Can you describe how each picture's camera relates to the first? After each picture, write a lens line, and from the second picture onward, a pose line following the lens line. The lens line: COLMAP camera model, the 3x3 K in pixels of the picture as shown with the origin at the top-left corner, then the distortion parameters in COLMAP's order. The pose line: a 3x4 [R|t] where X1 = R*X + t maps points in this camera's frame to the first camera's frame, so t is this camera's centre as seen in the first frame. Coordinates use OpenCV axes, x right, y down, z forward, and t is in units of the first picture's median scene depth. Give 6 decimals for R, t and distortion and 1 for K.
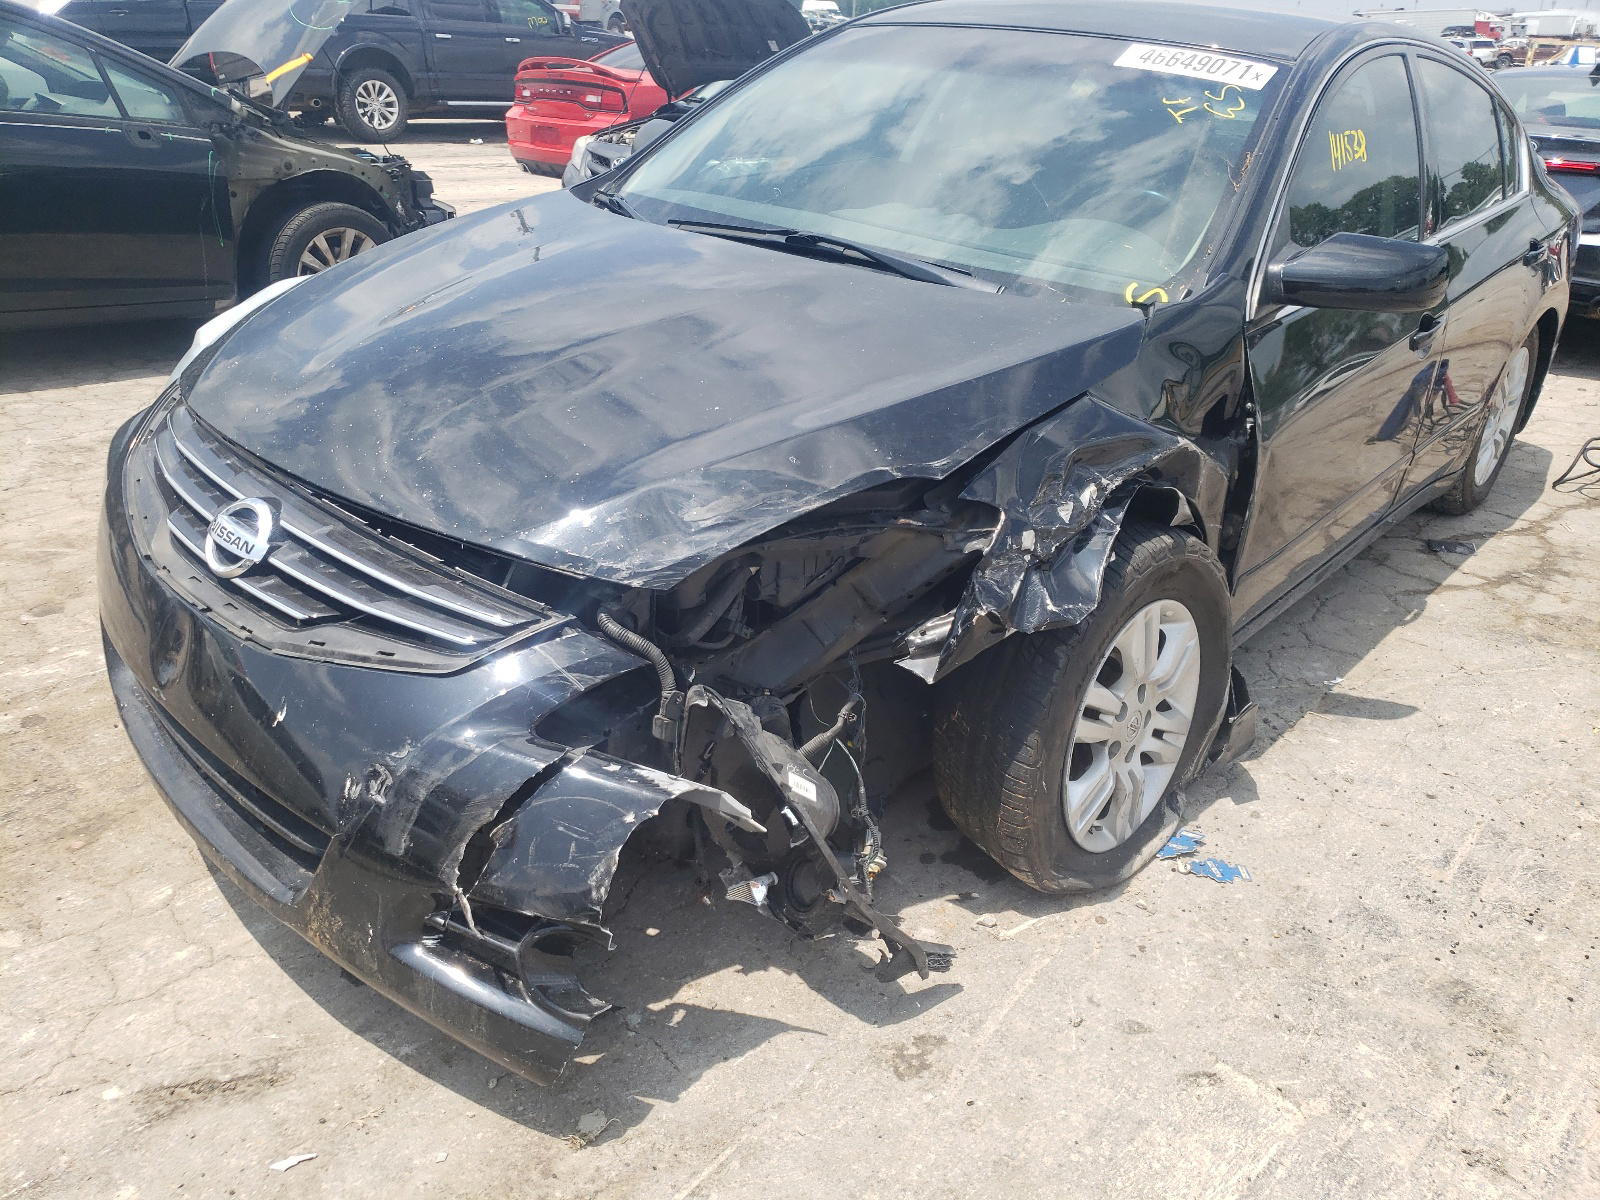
lens RADIAL K [[1183.2, 0, 797.8], [0, 1183.2, 553.8], [0, 0, 1]] dist [0.006183, 0.032096]
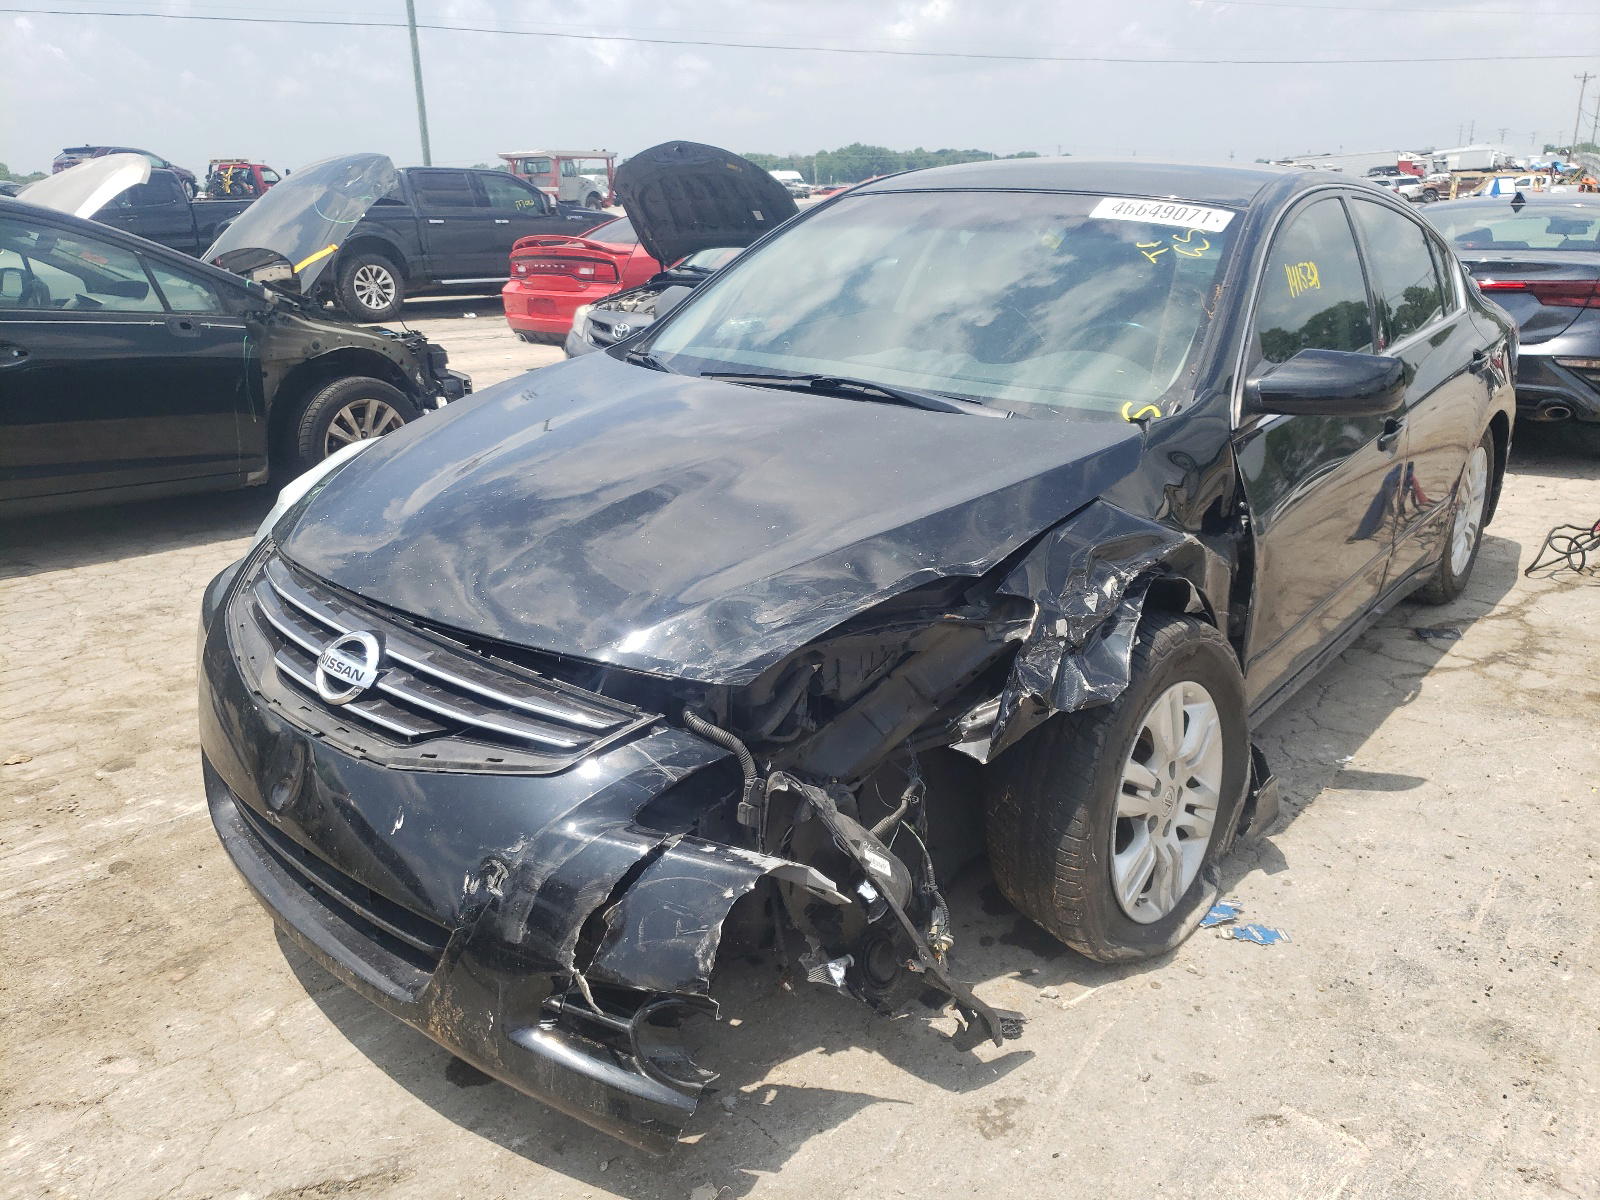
lens RADIAL K [[1183.2, 0, 797.8], [0, 1183.2, 553.8], [0, 0, 1]] dist [0.006183, 0.032096]
pose [[0.998385, -0.054655, 0.015490, -0.060049], [0.056148, 0.990819, -0.122985, 0.037856], [-0.008626, 0.123656, 0.992288, -0.101374]]
